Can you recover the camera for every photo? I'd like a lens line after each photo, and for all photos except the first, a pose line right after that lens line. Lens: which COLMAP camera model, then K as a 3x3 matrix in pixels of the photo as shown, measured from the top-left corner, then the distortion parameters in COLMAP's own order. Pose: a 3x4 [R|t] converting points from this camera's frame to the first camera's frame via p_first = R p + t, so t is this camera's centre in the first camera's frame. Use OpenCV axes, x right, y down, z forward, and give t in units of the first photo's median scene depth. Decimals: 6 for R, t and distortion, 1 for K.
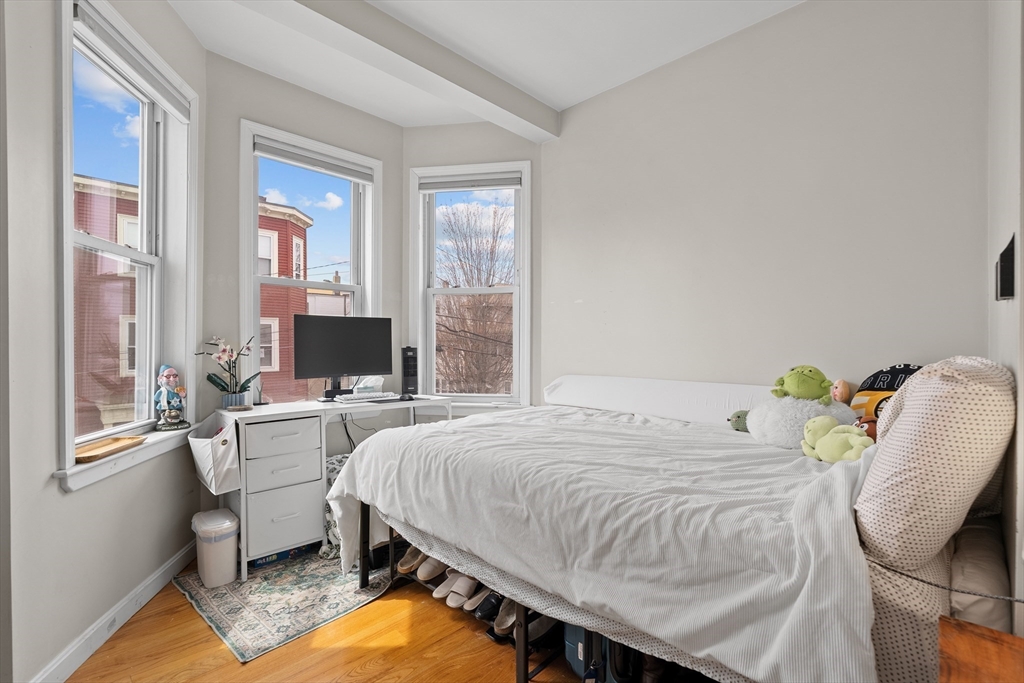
lens RADIAL K [[464.7, 0, 512.7], [0, 464.7, 339.3], [0, 0, 1]] dist [-0.001363, -0.000174]
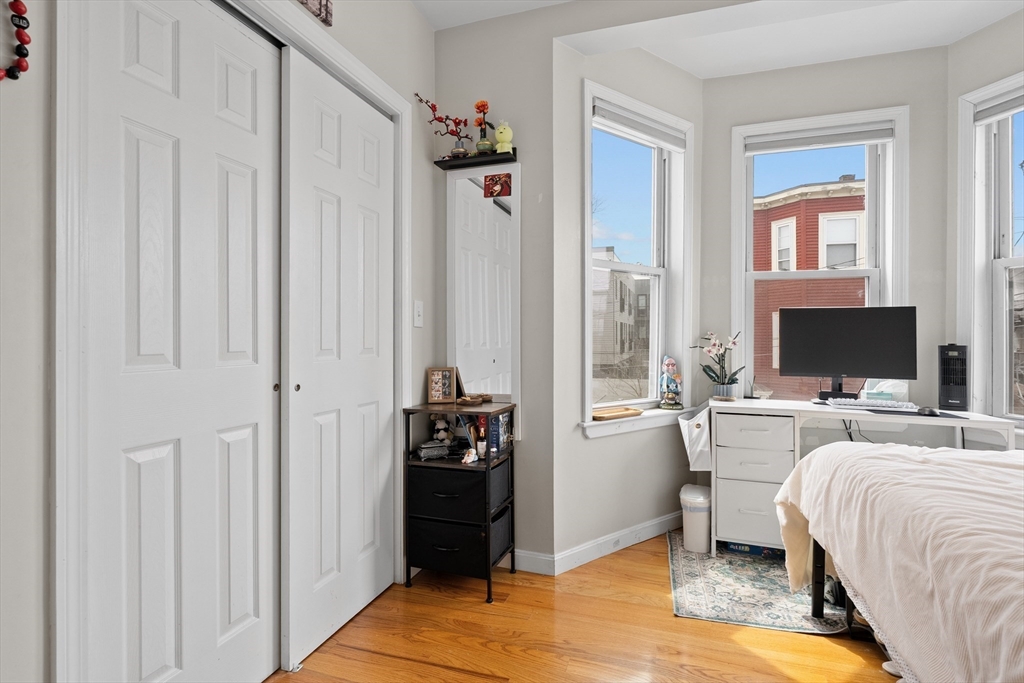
lens RADIAL K [[489.1, 0, 515.3], [0, 489.1, 327.8], [0, 0, 1]] dist [0.001034, 0.000081]
pose [[0.442971, -0.014830, -0.896413, 0.243635], [0.002652, 0.999880, -0.015231, 0.000440], [0.896532, 0.004370, 0.442957, 0.072456]]
